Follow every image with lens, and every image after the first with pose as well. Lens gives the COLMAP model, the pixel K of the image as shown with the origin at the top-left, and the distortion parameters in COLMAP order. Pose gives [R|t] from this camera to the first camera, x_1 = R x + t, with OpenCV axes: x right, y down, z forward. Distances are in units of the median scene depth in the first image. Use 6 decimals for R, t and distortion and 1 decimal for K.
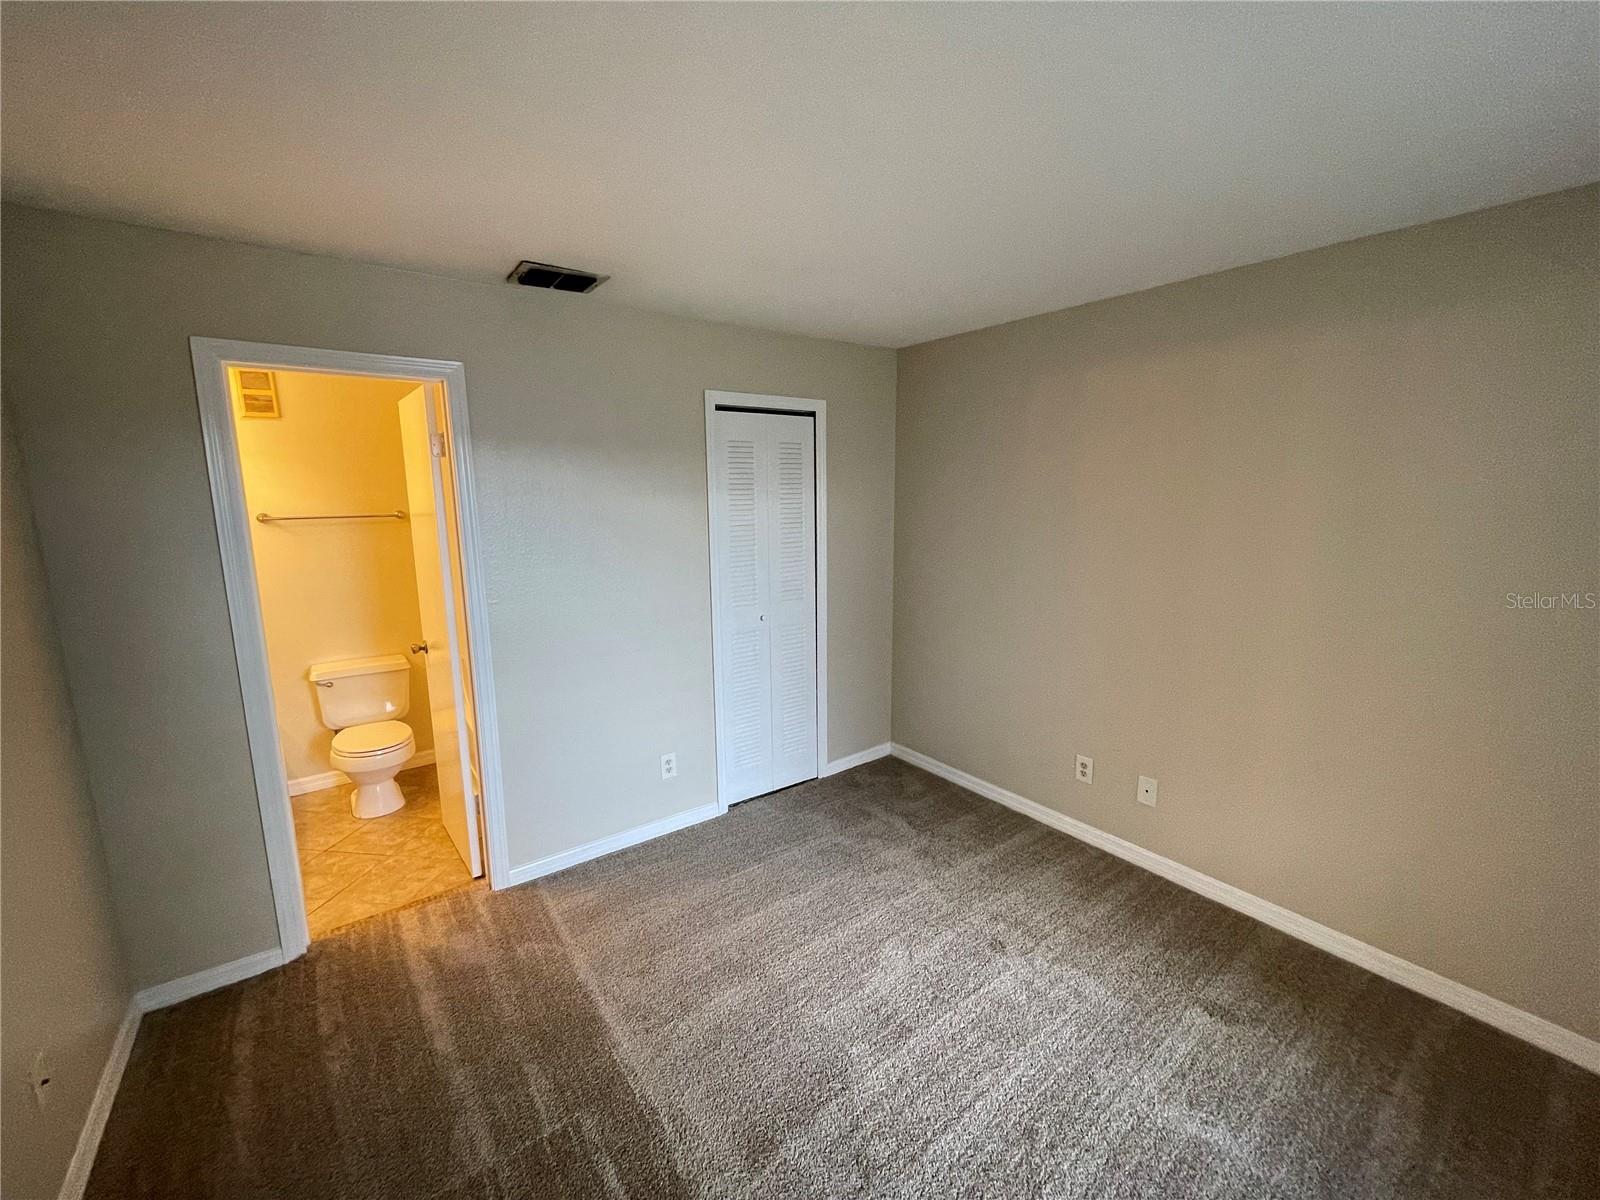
lens RADIAL K [[647.3, 0, 798.0], [0, 647.3, 599.1], [0, 0, 1]] dist [-0.006202, 0.000988]
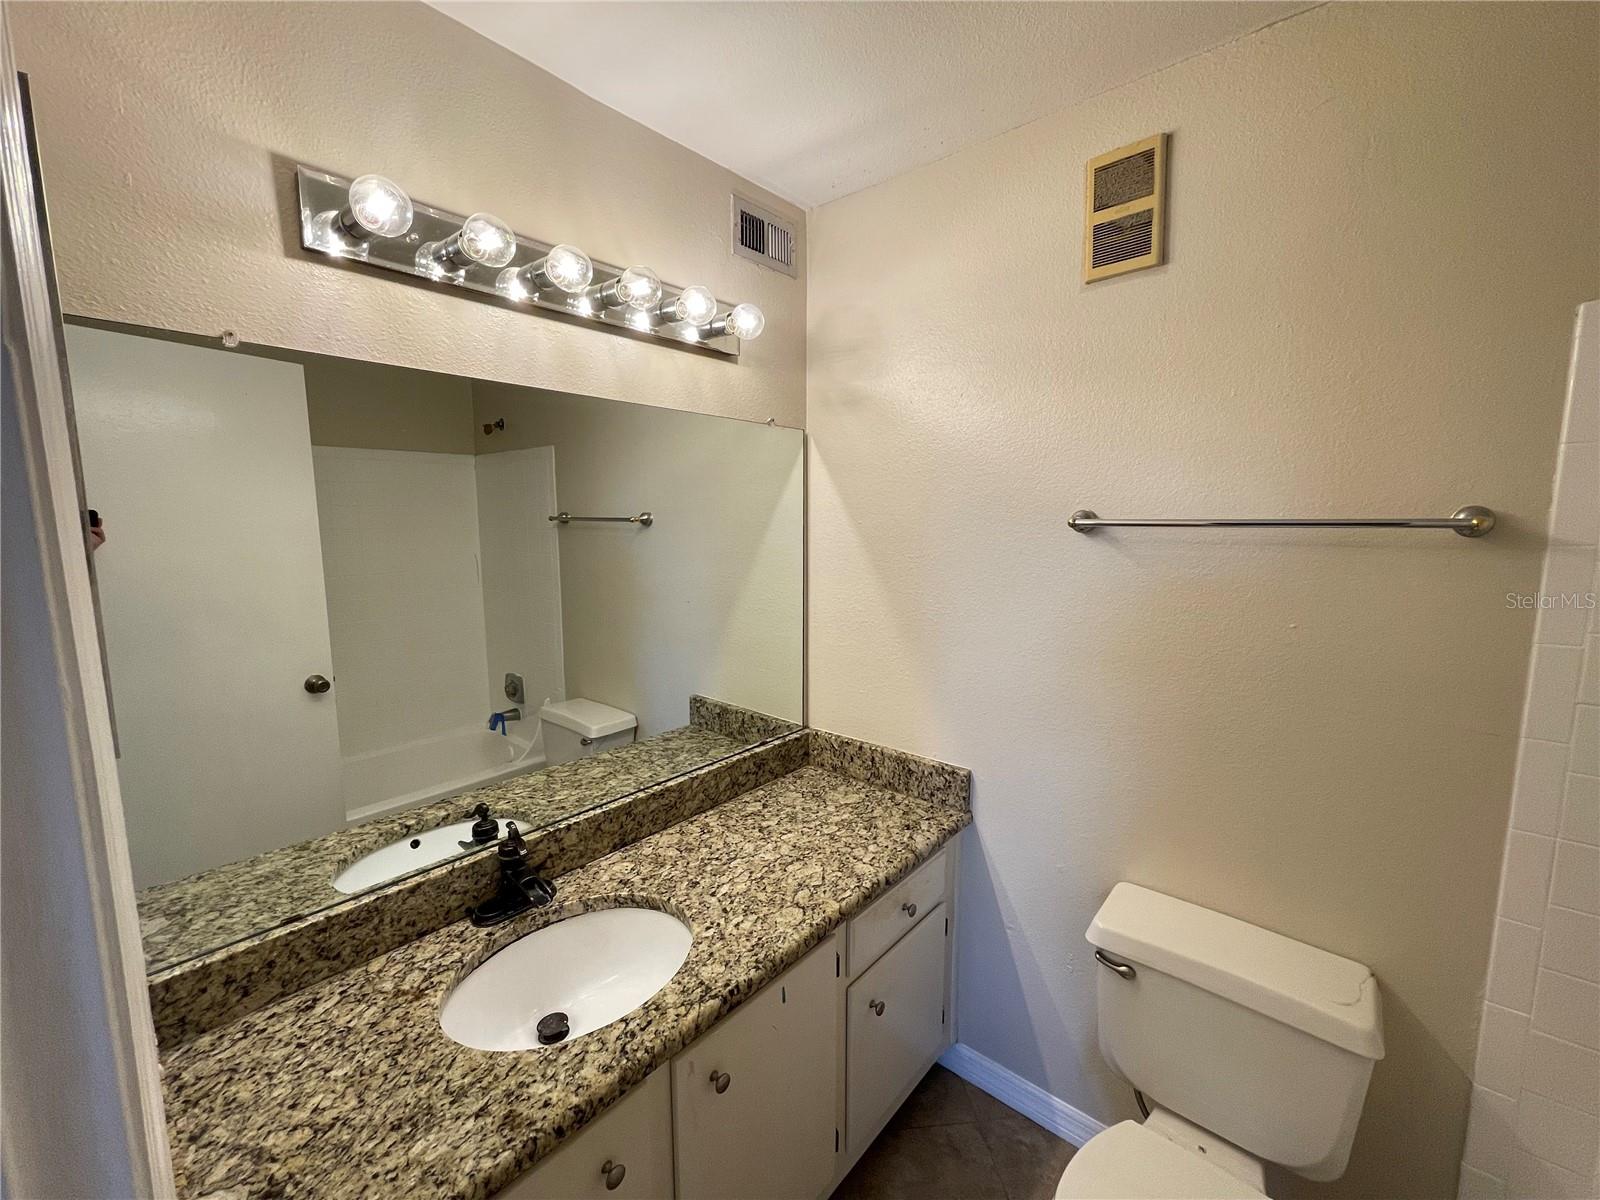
lens RADIAL K [[647.3, 0, 799.7], [0, 647.3, 596.7], [0, 0, 1]] dist [-0.006202, 0.000988]
pose [[0.211689, 0.133663, -0.968154, -0.446941], [-0.149270, 0.983404, 0.103130, -0.092458], [0.965871, 0.122685, 0.228128, 0.725272]]
